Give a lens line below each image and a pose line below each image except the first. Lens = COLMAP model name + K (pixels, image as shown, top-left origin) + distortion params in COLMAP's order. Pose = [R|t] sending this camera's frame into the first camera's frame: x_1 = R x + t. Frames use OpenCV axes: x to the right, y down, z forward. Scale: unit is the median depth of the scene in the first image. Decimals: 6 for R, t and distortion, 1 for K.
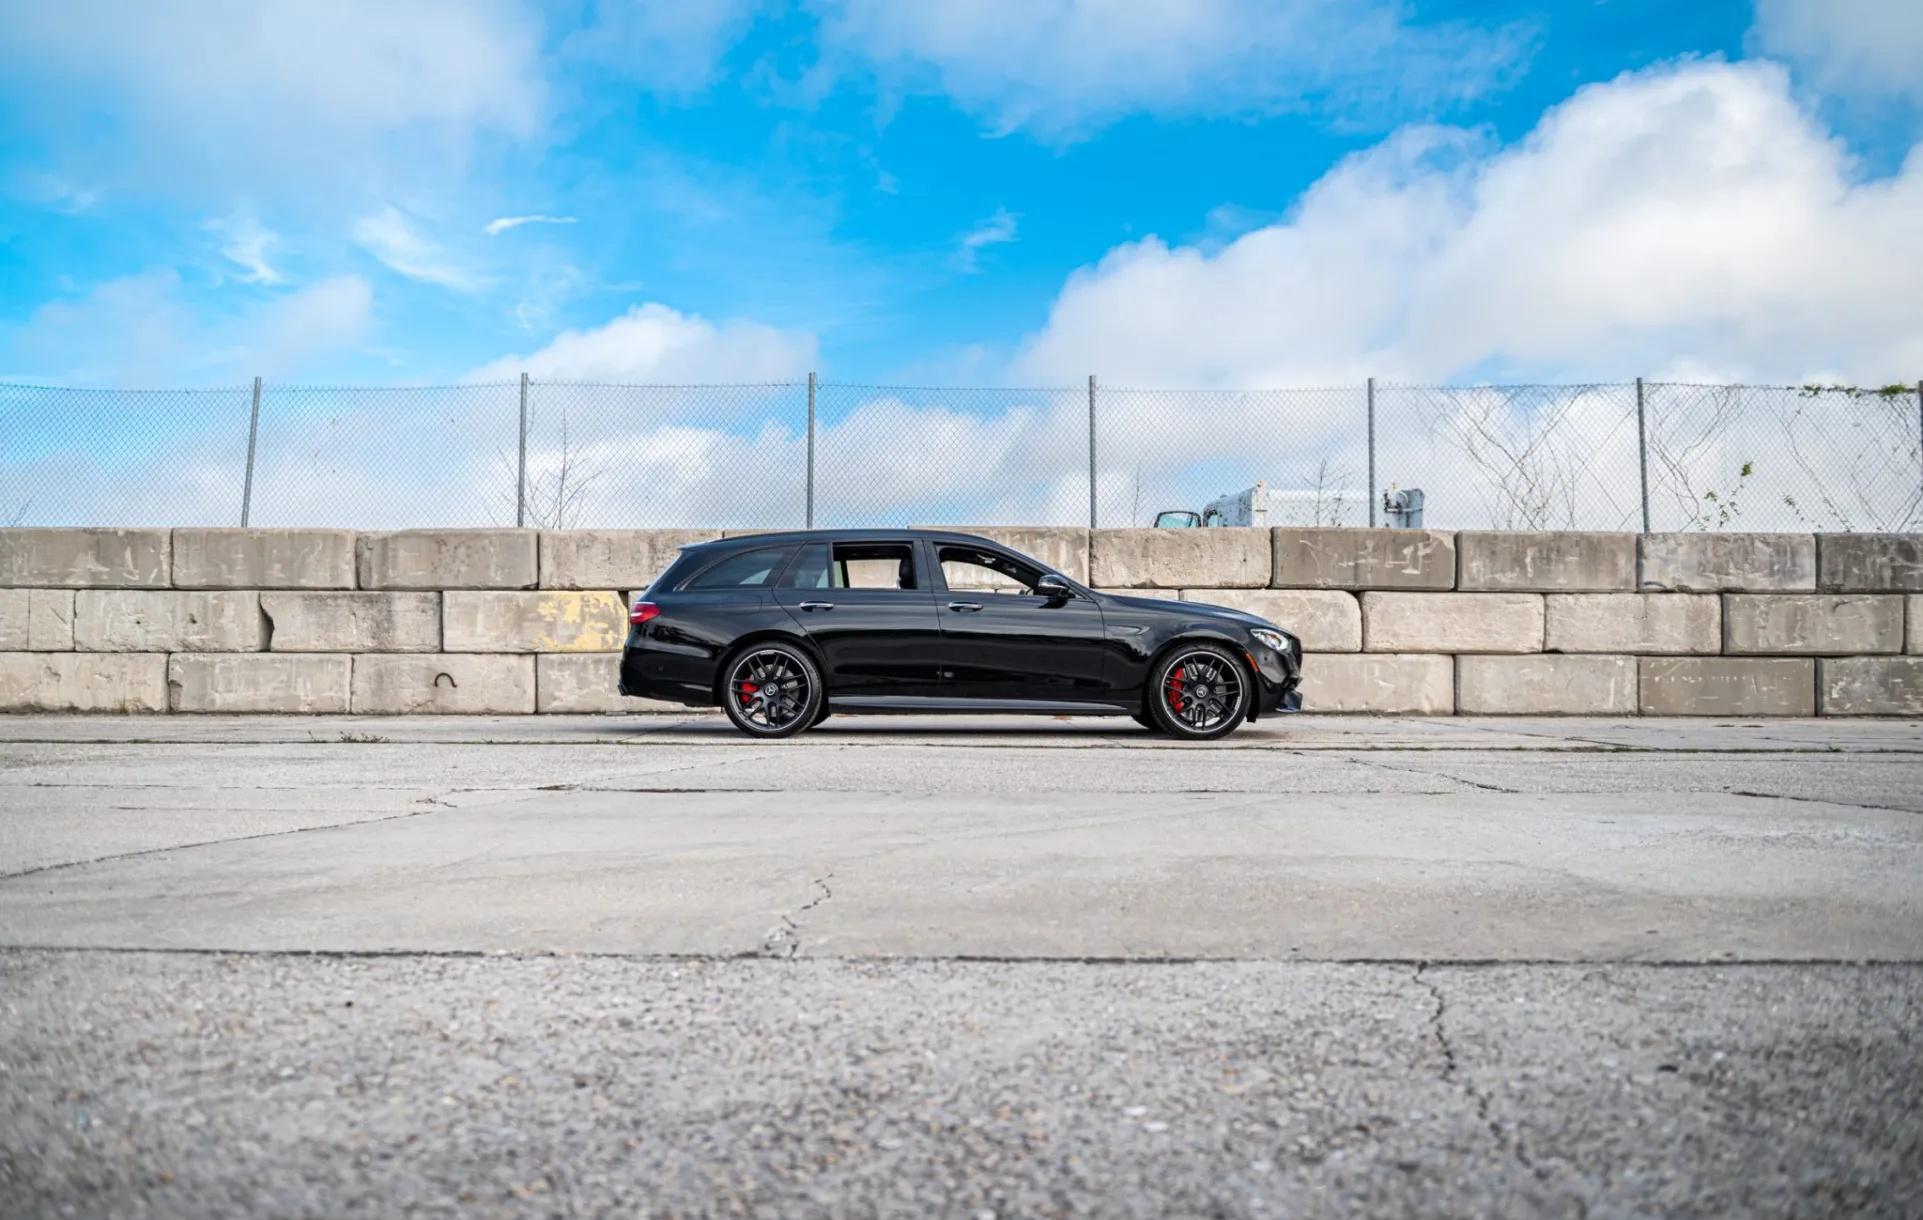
lens RADIAL K [[1520.7, 0, 922.1], [0, 1520.7, 634.3], [0, 0, 1]] dist [0.003552, -0.016621]
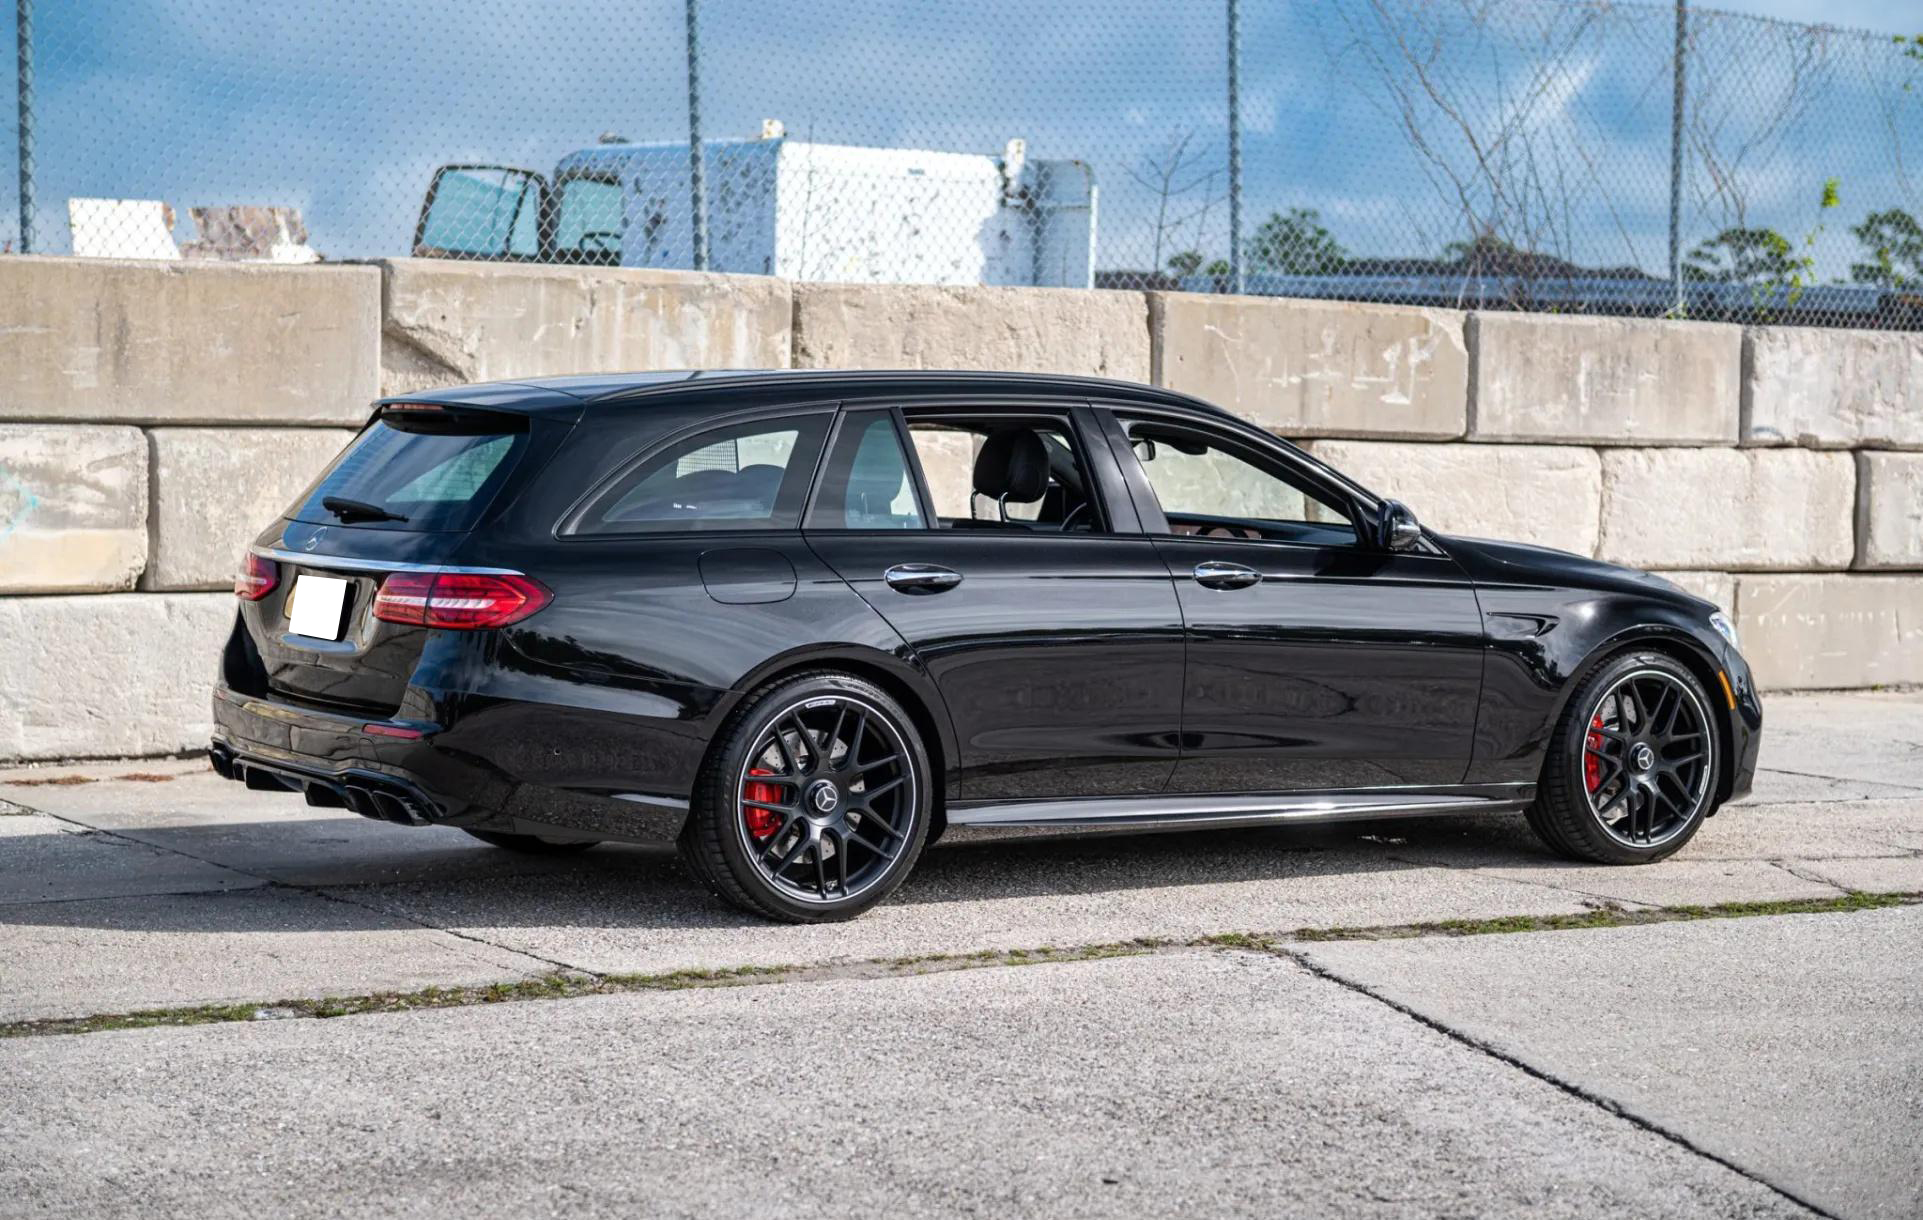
lens RADIAL K [[3661.6, 0, 975.0], [0, 3661.6, 603.2], [0, 0, 1]] dist [0.006521, 0.000000]
pose [[0.828540, -0.016426, 0.559689, -0.408166], [-0.029220, 0.996939, 0.072514, -0.056453], [-0.559167, -0.076435, 0.825524, 0.148982]]
